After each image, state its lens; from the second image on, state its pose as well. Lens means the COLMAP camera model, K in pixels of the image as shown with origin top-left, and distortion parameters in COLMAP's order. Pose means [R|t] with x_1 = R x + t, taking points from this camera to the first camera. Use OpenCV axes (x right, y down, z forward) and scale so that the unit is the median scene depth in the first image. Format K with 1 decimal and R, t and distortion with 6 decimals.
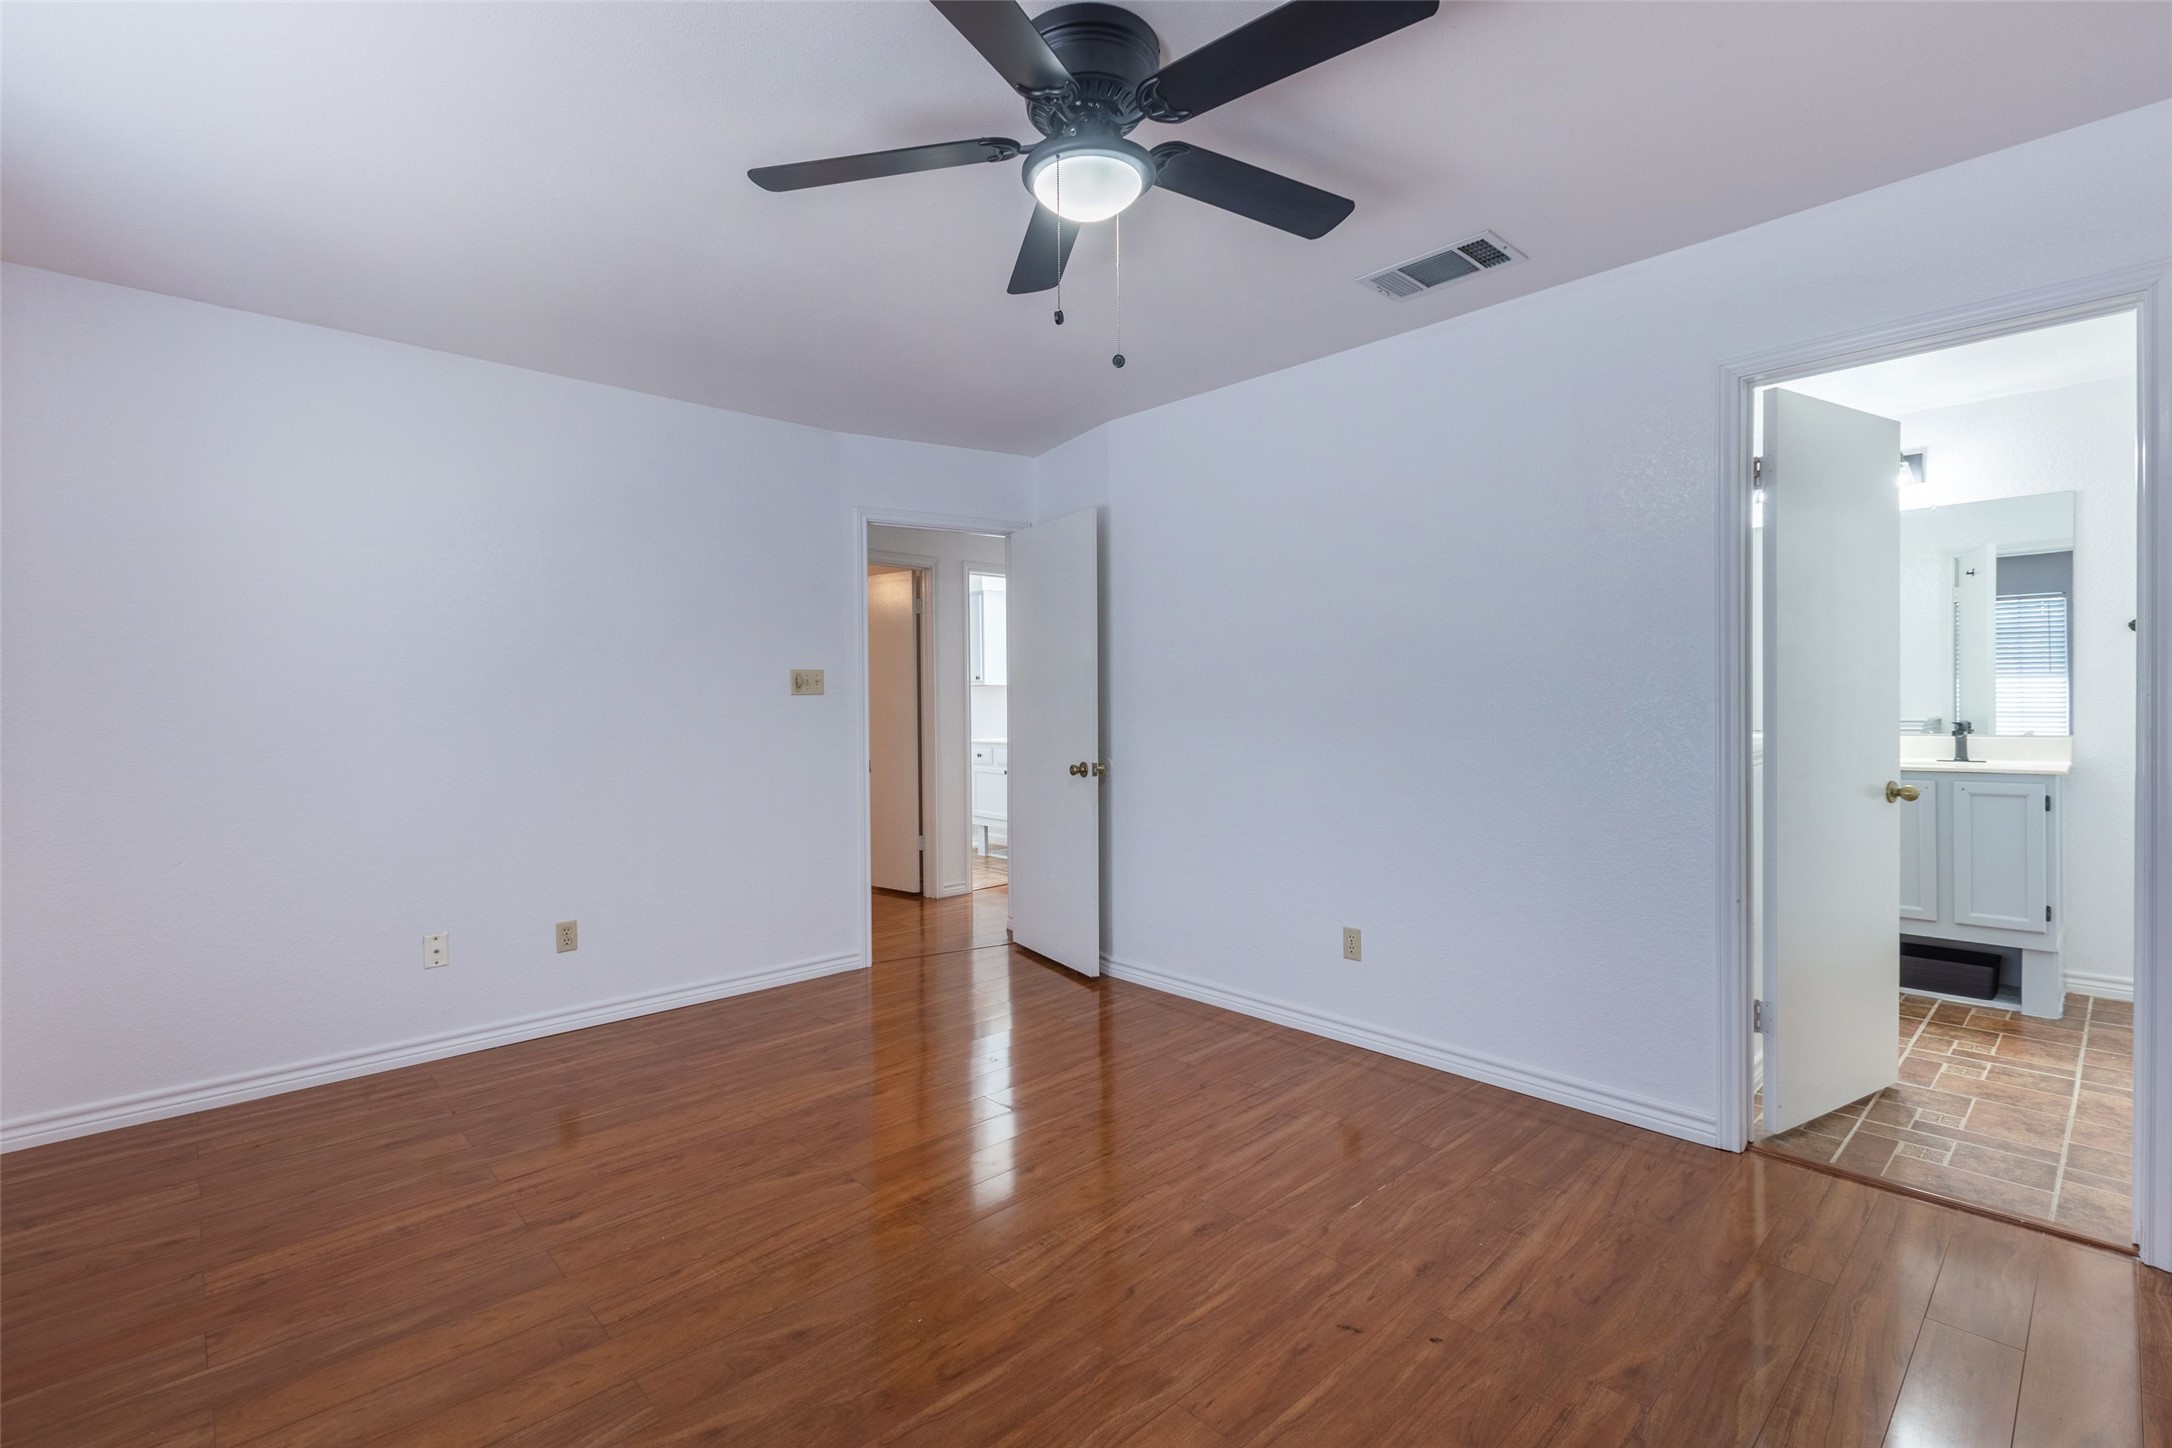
lens RADIAL K [[988.3, 0, 1086.9], [0, 988.3, 713.2], [0, 0, 1]] dist [0.000629, -0.000898]
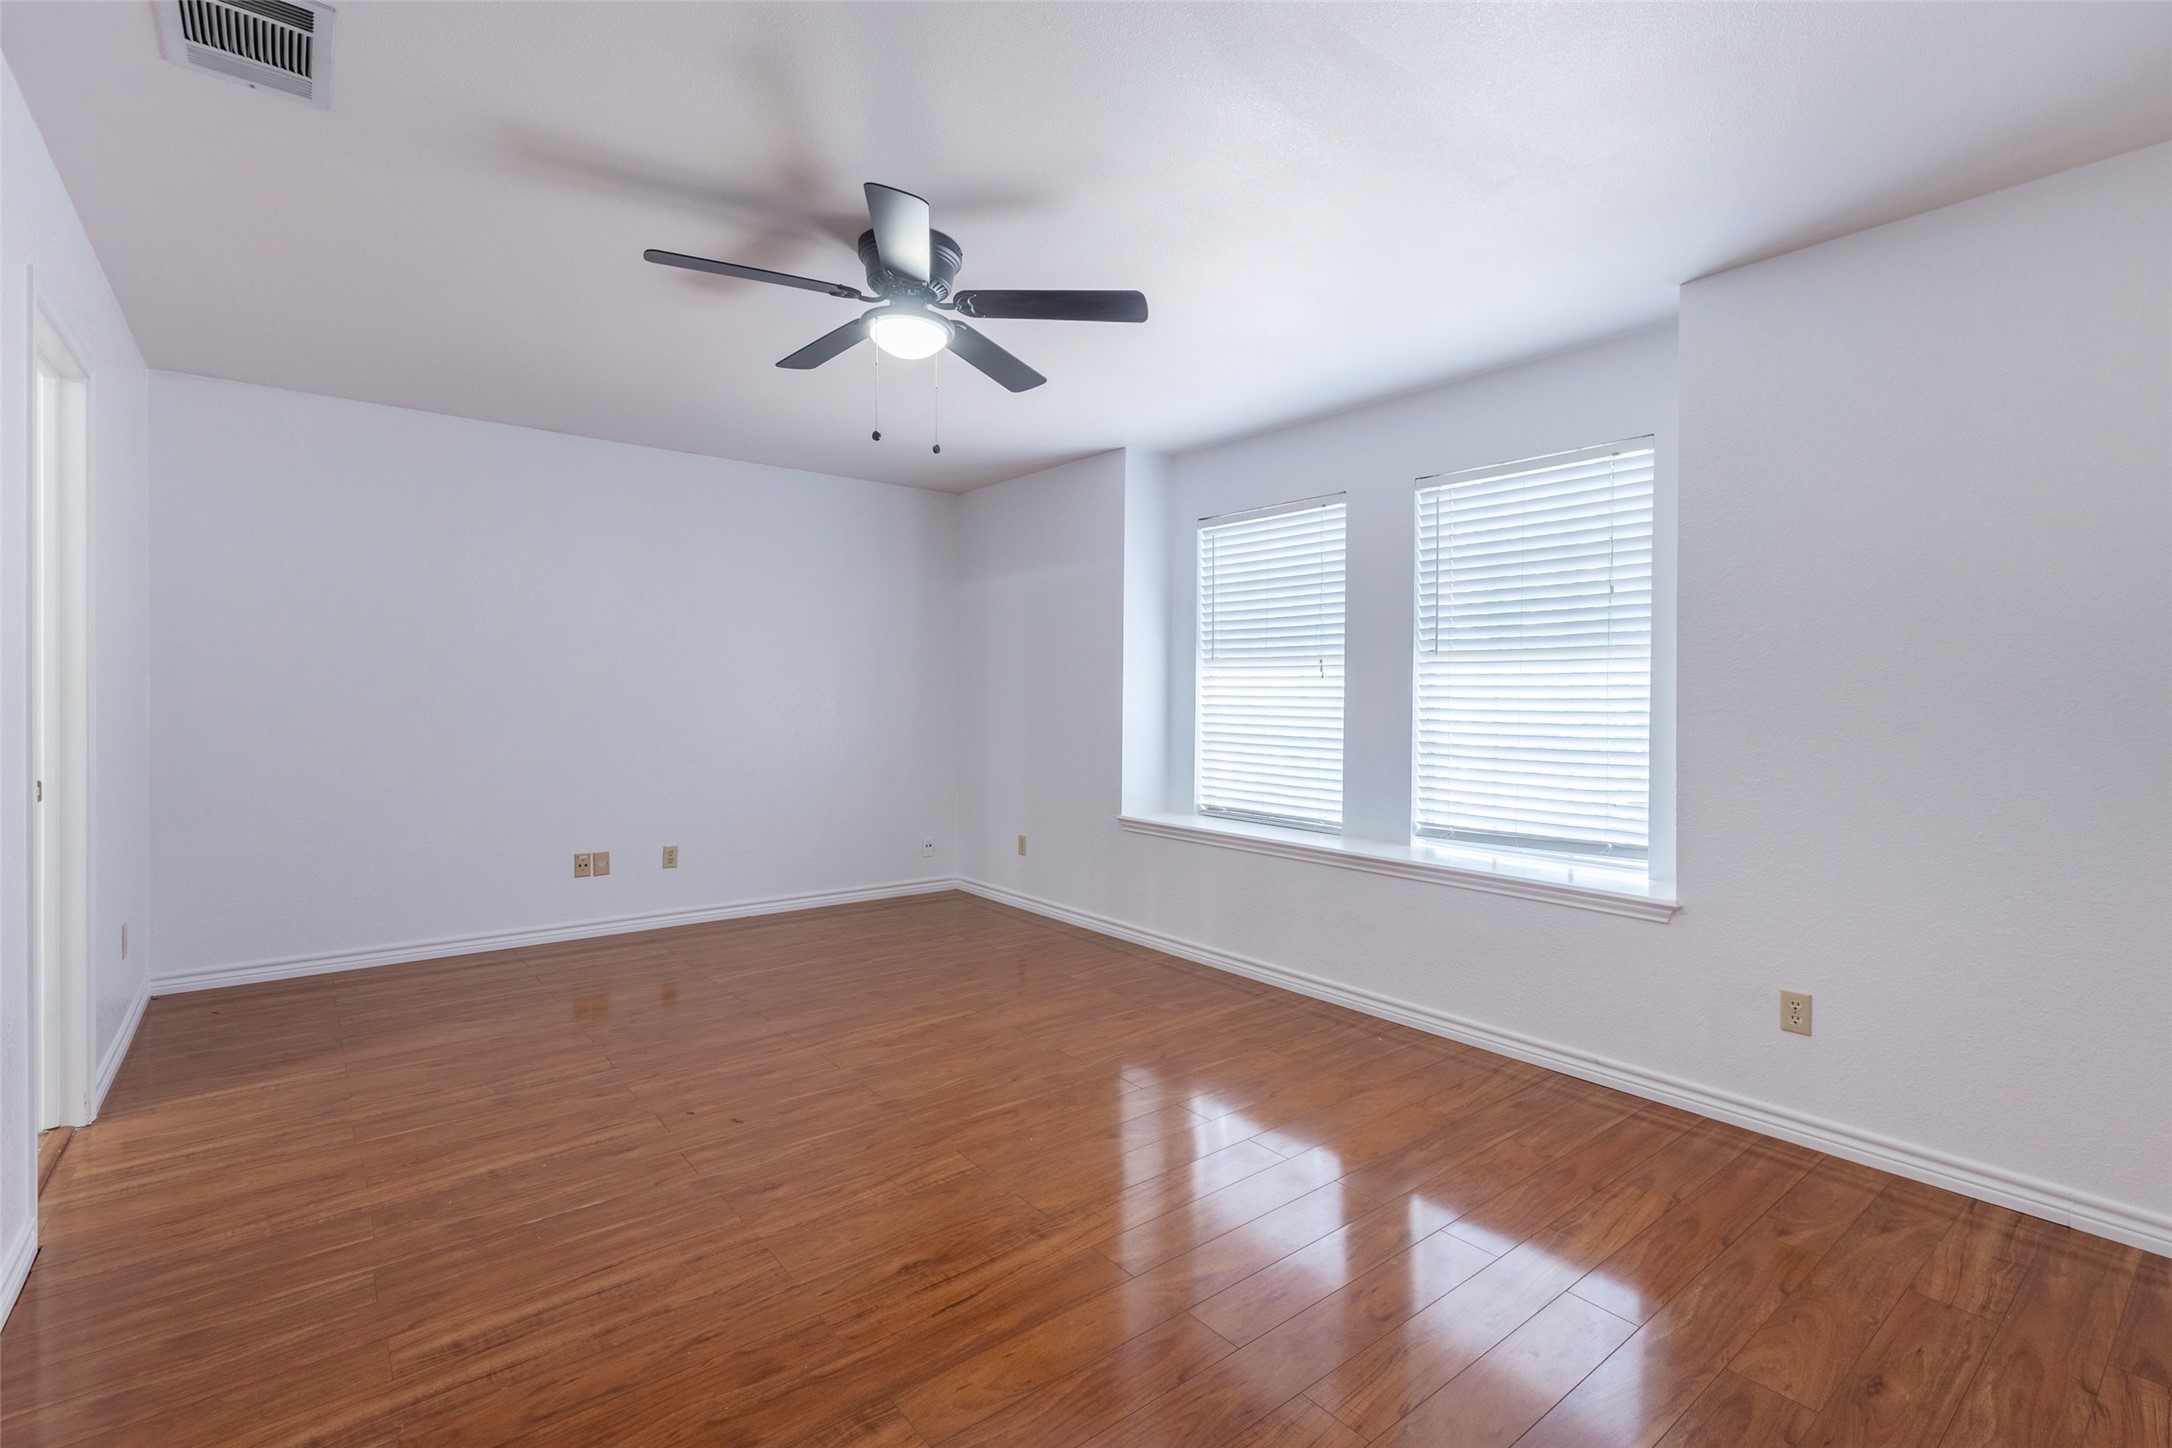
lens RADIAL K [[988.3, 0, 1084.5], [0, 988.3, 709.6], [0, 0, 1]] dist [0.000629, -0.000898]
pose [[-0.996635, -0.001431, 0.081952, -0.307379], [0.000772, 0.999640, 0.026834, -0.016523], [-0.081961, 0.026807, -0.996275, 2.034924]]
